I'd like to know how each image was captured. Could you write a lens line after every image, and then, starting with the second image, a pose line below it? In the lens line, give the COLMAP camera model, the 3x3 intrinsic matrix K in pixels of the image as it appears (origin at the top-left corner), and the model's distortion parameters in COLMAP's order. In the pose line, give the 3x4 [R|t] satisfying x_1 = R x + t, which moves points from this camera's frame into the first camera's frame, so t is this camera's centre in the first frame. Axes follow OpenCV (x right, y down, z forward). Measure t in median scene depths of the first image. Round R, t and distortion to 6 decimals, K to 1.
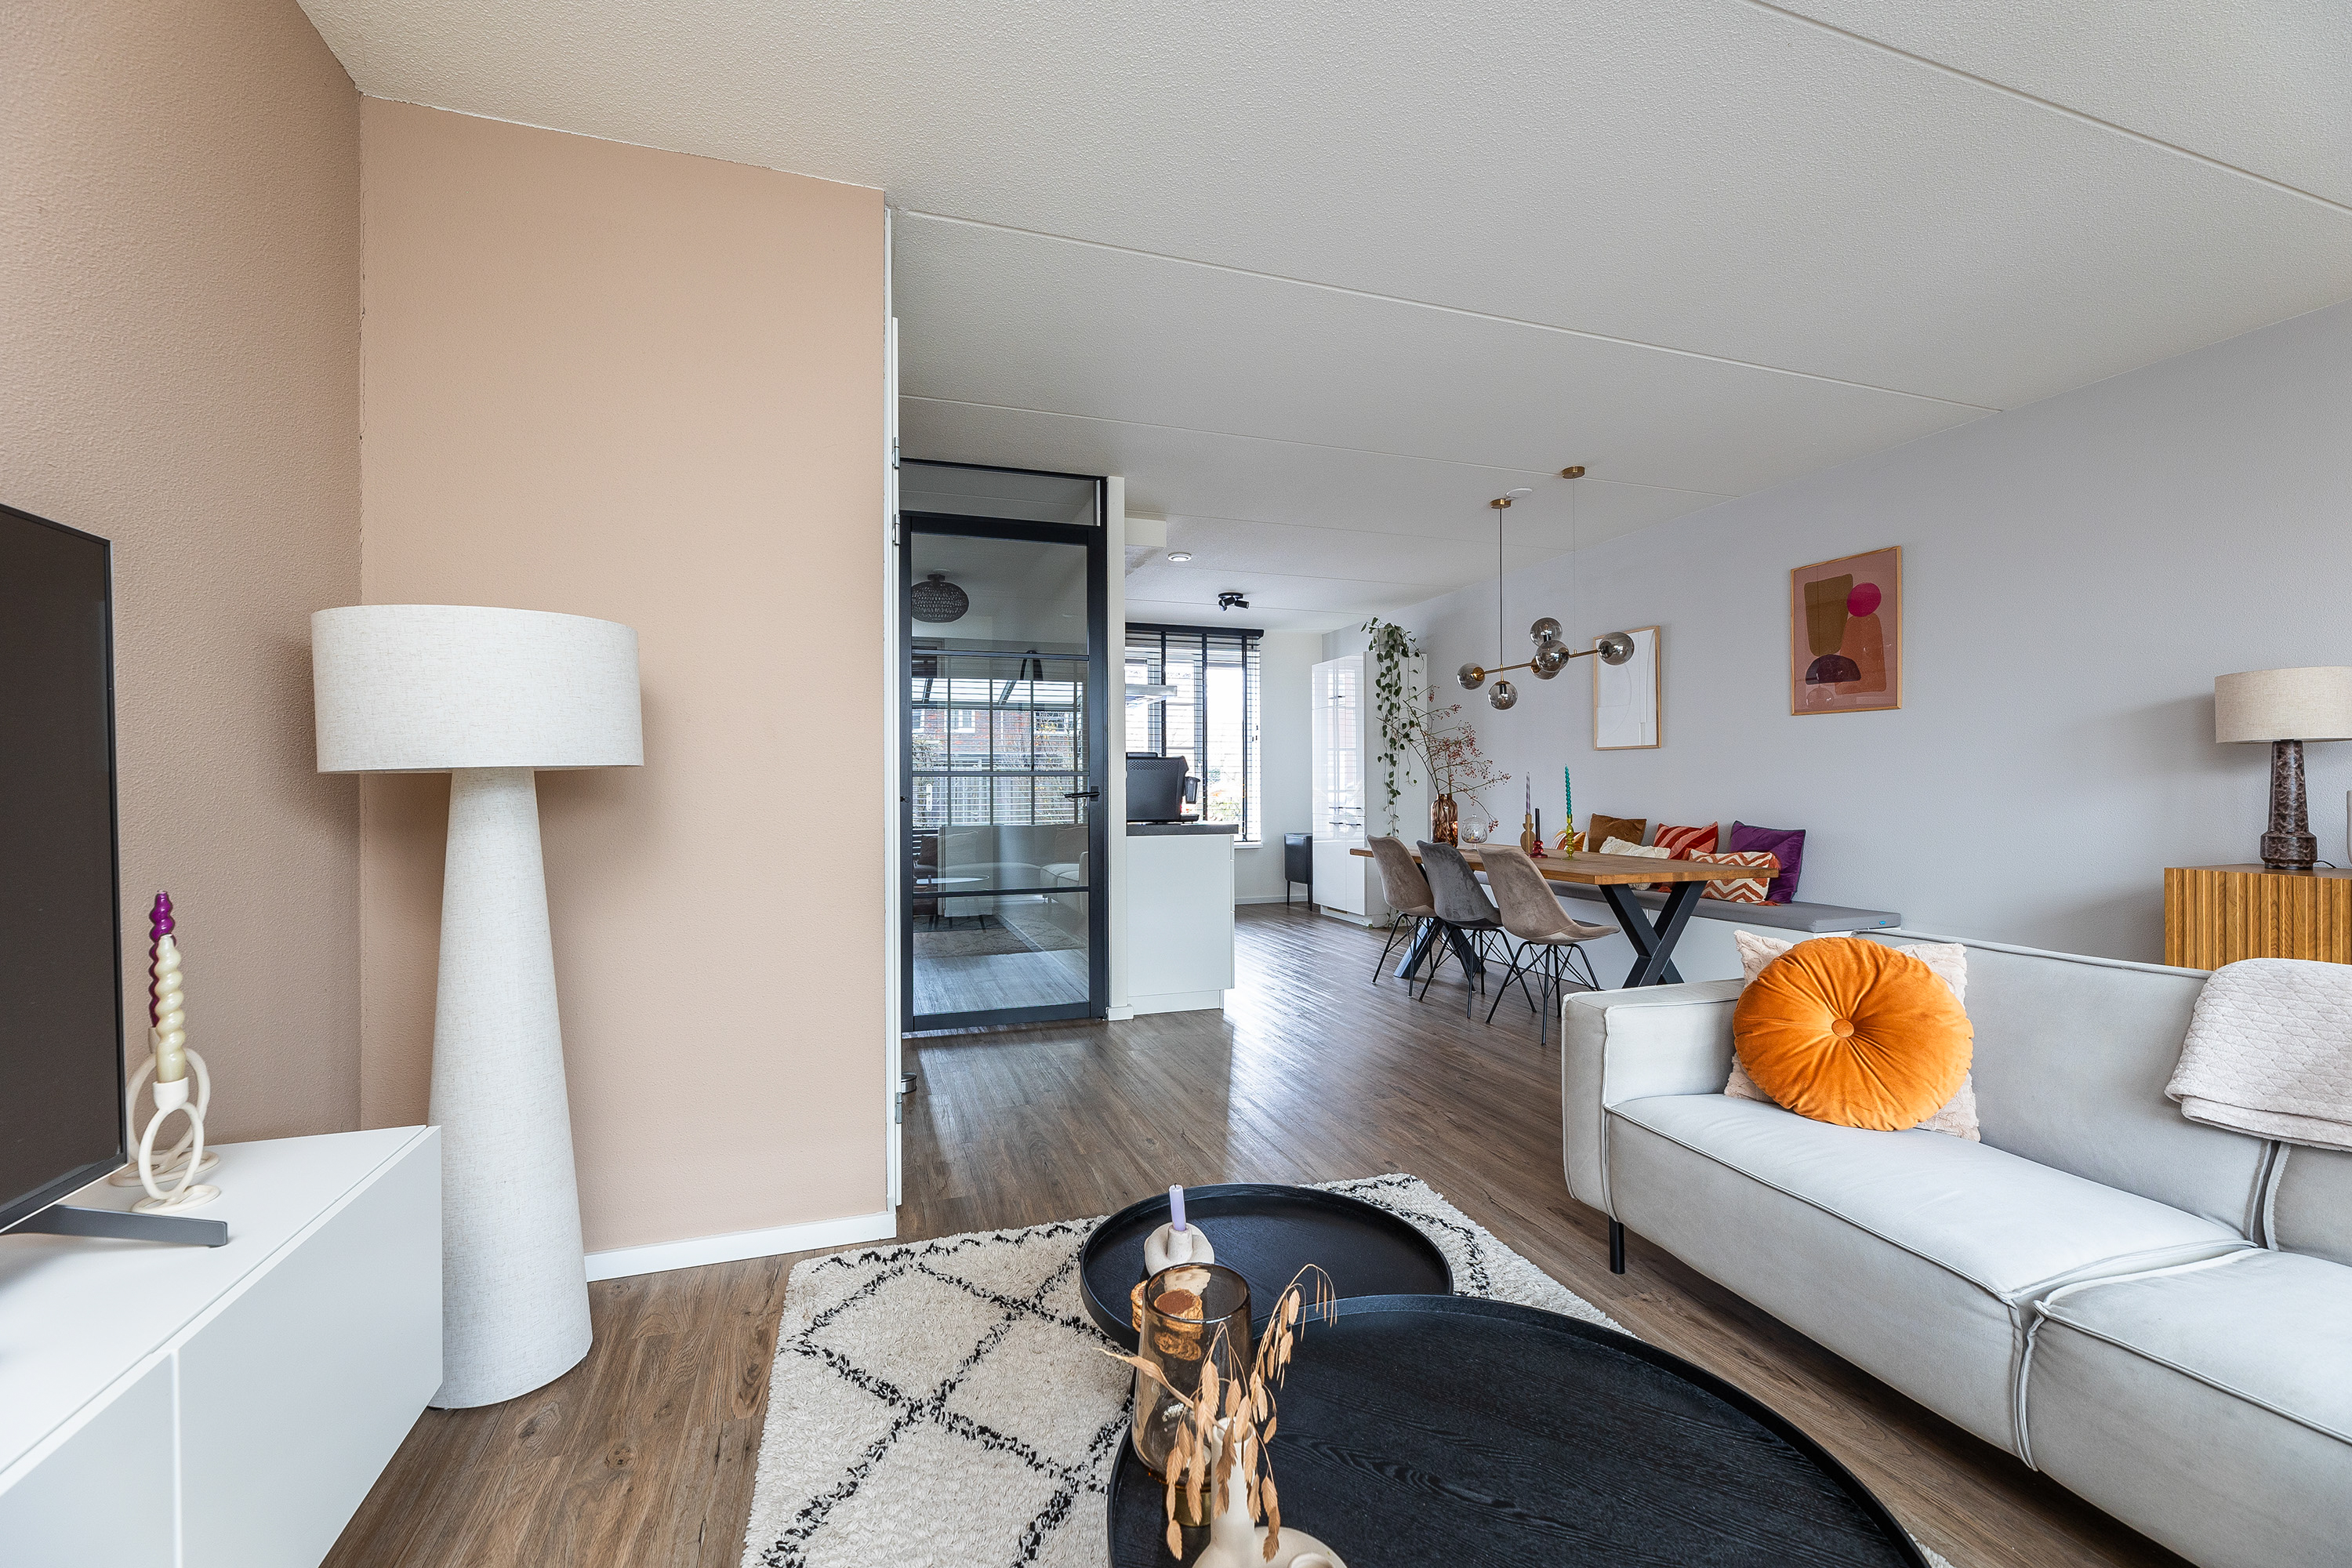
lens RADIAL K [[966.5, 0, 1177.2], [0, 966.5, 788.0], [0, 0, 1]] dist [0.006132, 0.000009]
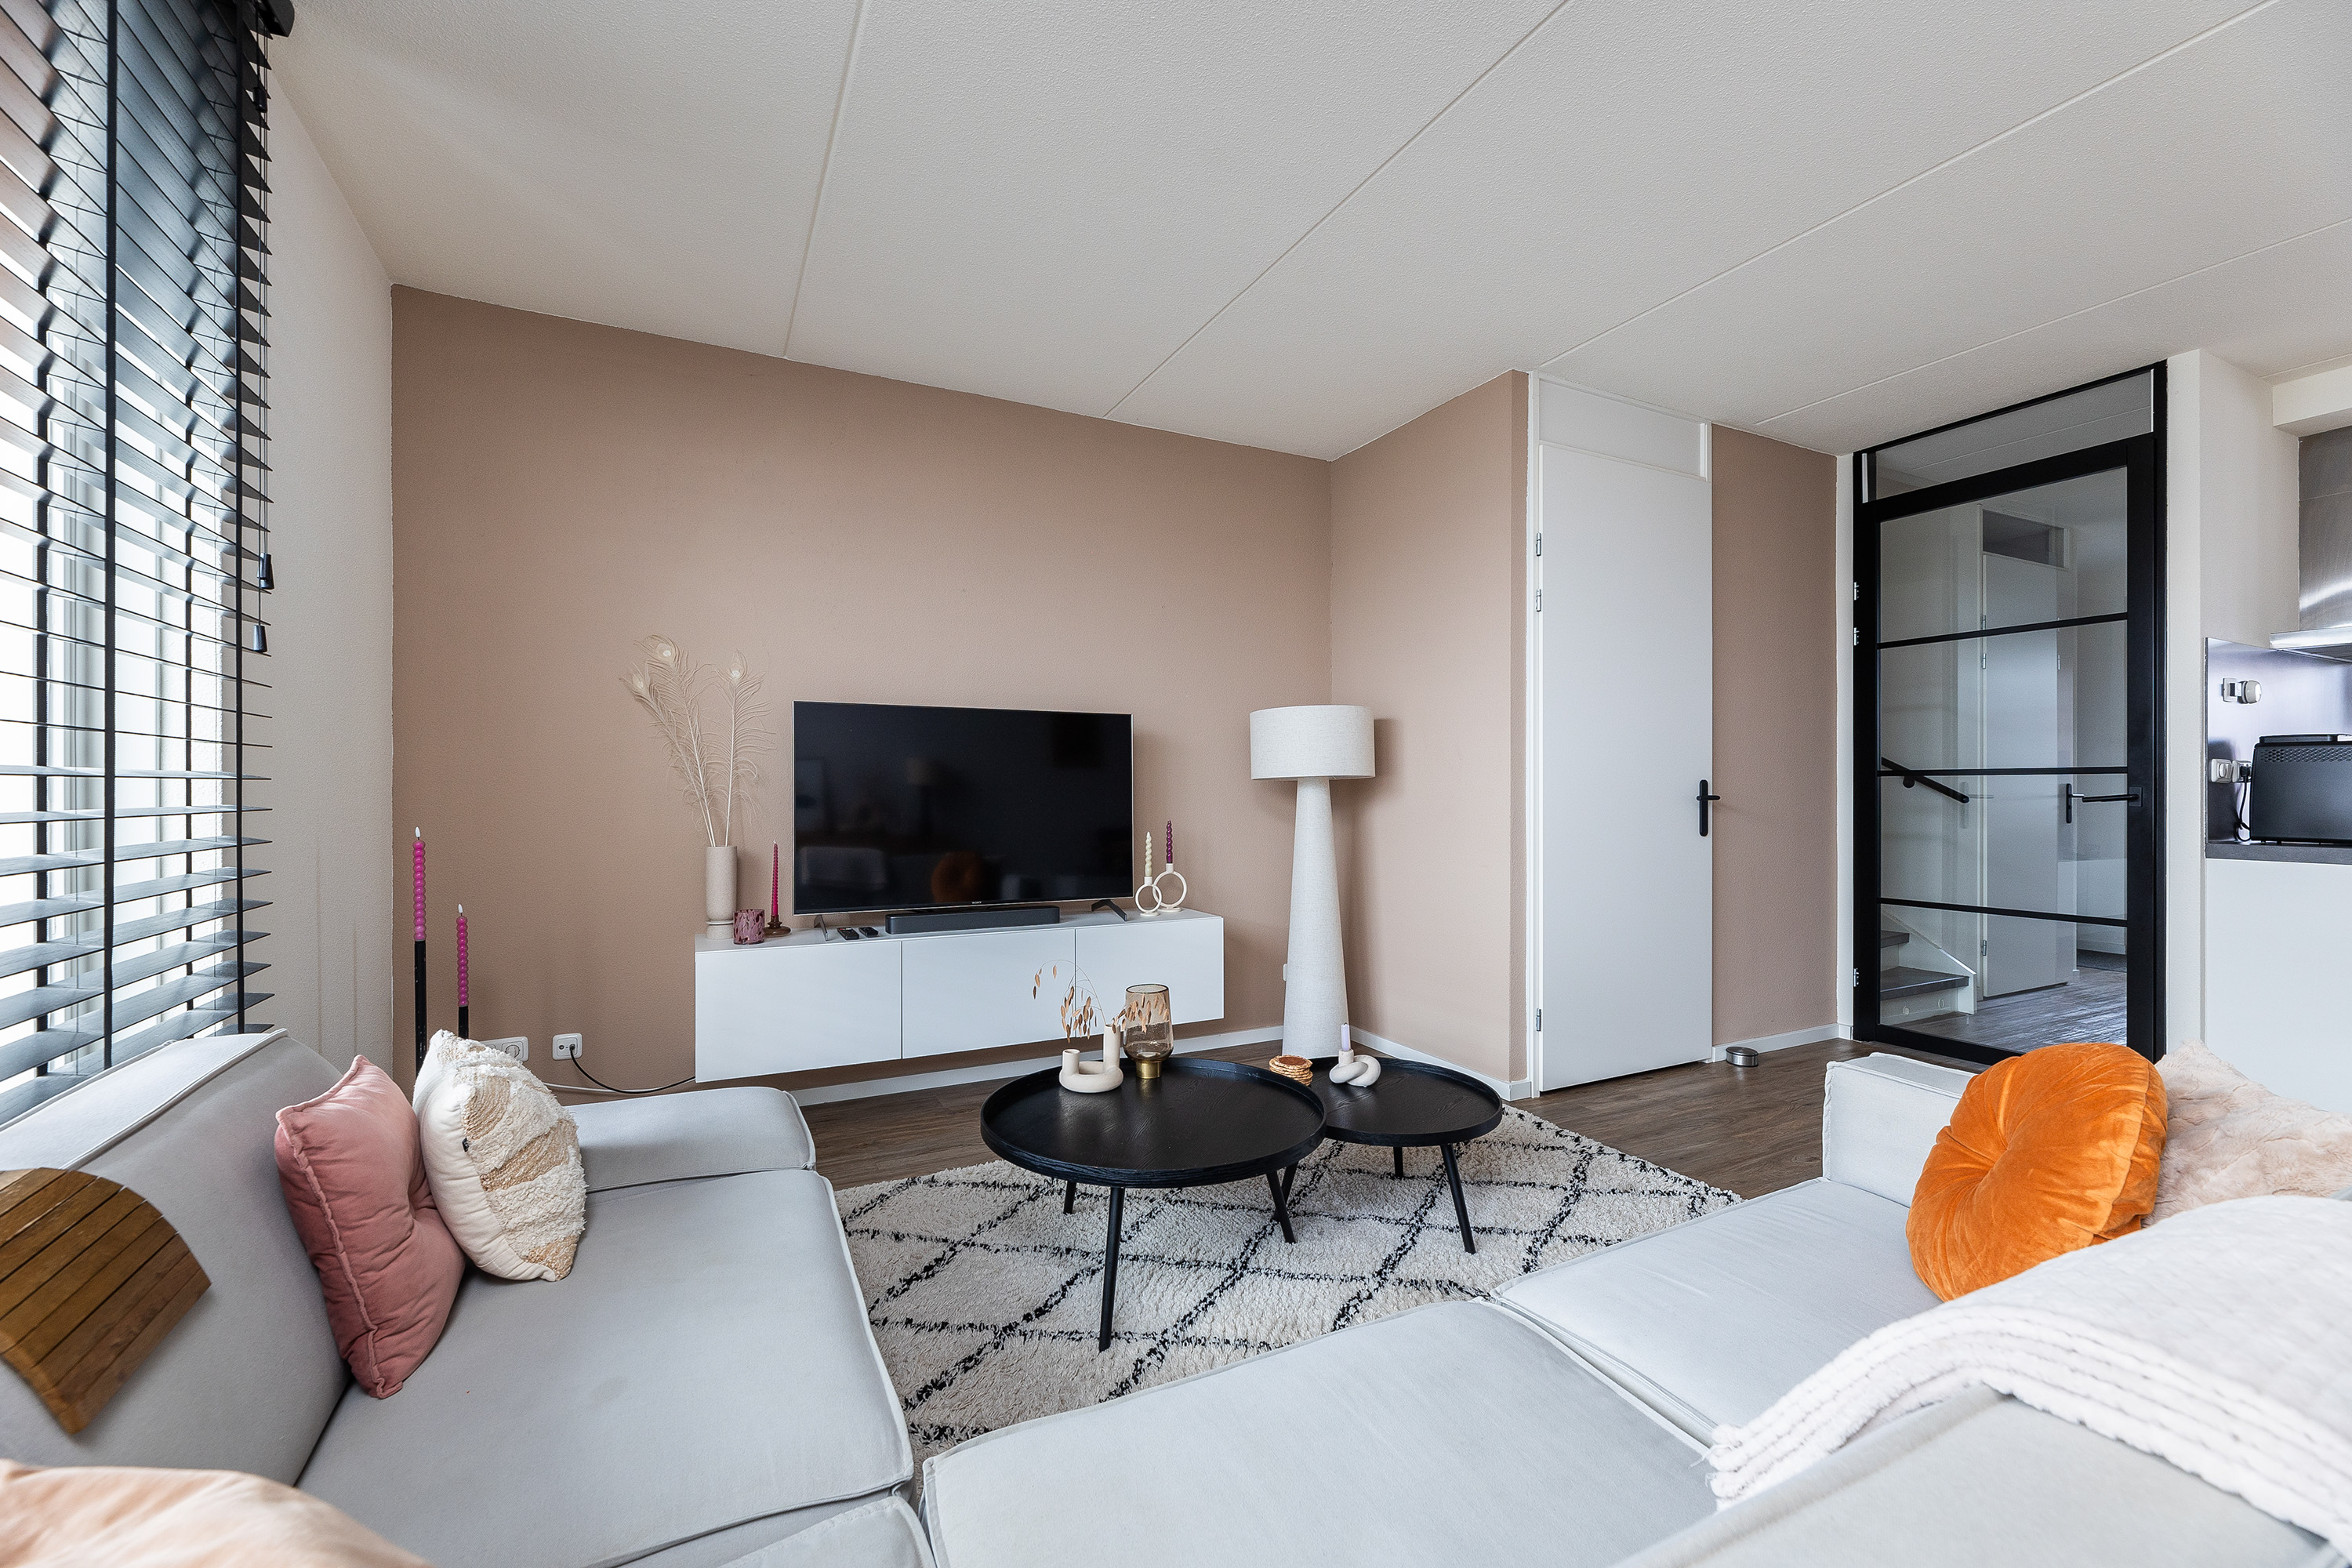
lens RADIAL K [[966.5, 0, 1177.2], [0, 966.5, 788.0], [0, 0, 1]] dist [0.006132, 0.000009]
pose [[0.138852, 0.004313, -0.990304, 0.493577], [-0.002147, 0.999989, 0.004055, -0.001660], [0.990311, 0.001564, 0.138860, 0.146790]]
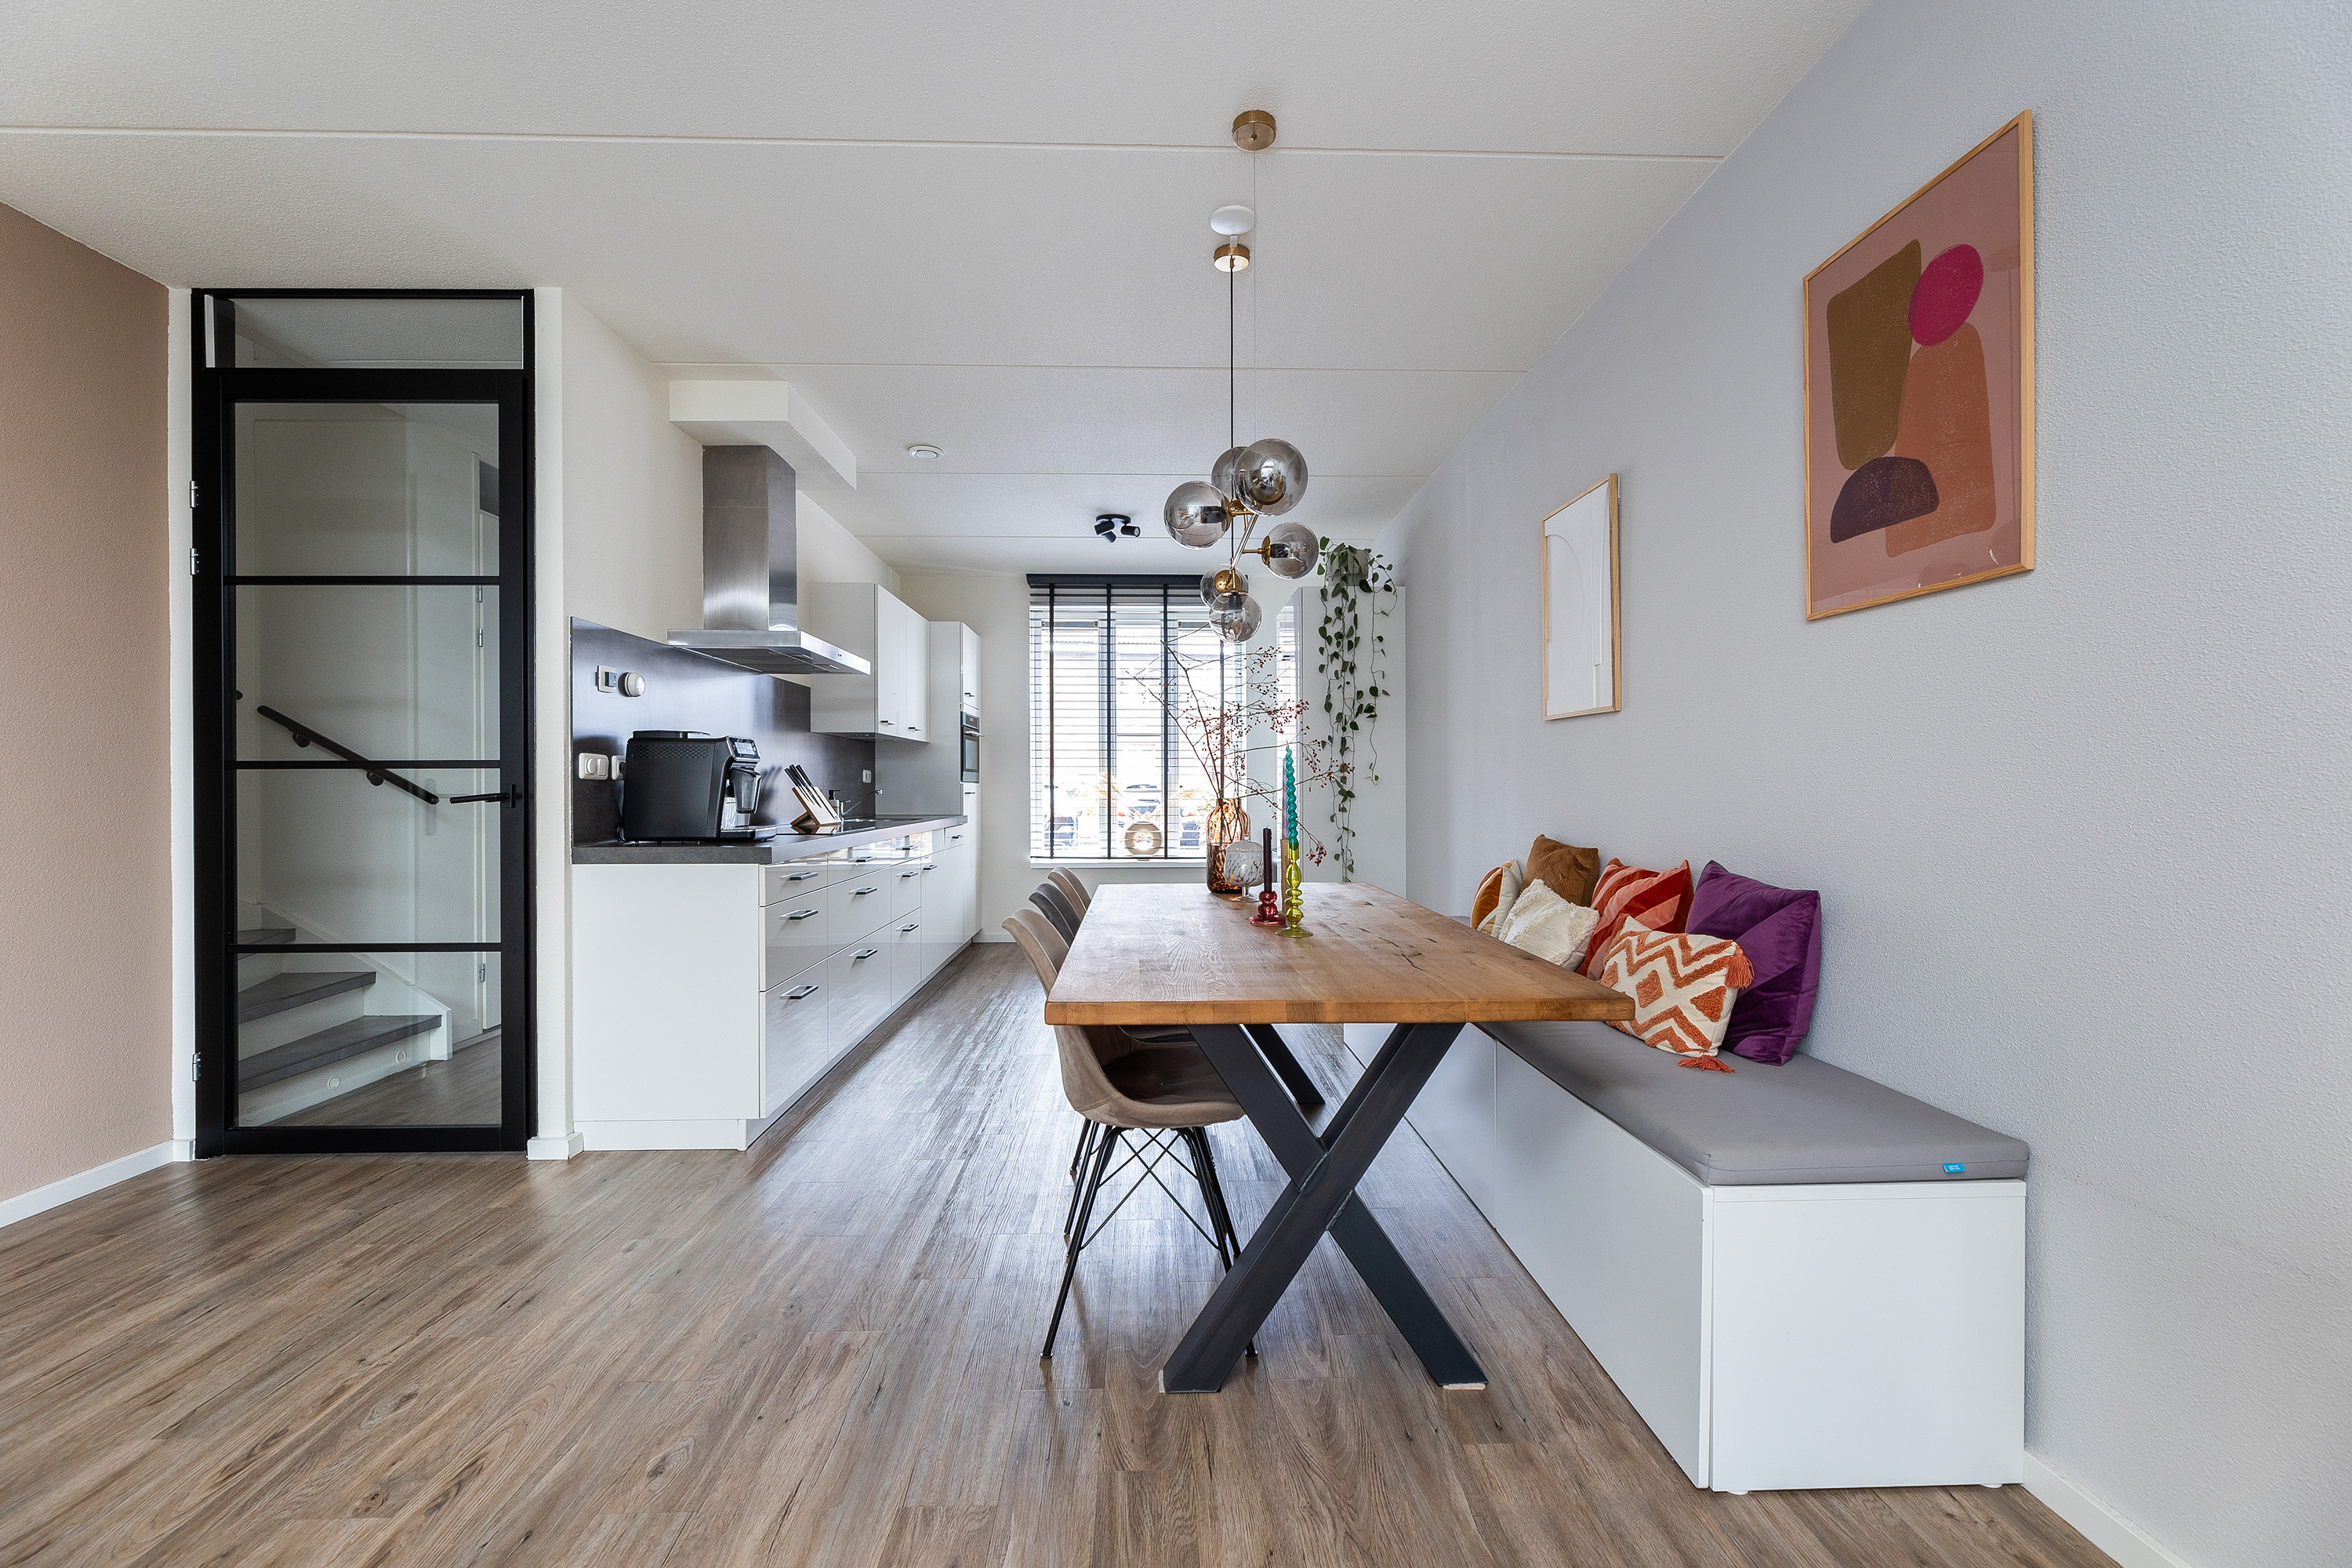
lens RADIAL K [[966.5, 0, 1177.2], [0, 966.5, 788.0], [0, 0, 1]] dist [0.006132, 0.000009]
pose [[0.953331, 0.003444, -0.301909, 0.463096], [-0.002643, 0.999992, 0.003061, -0.001859], [0.301917, -0.002120, 0.953332, 0.471818]]
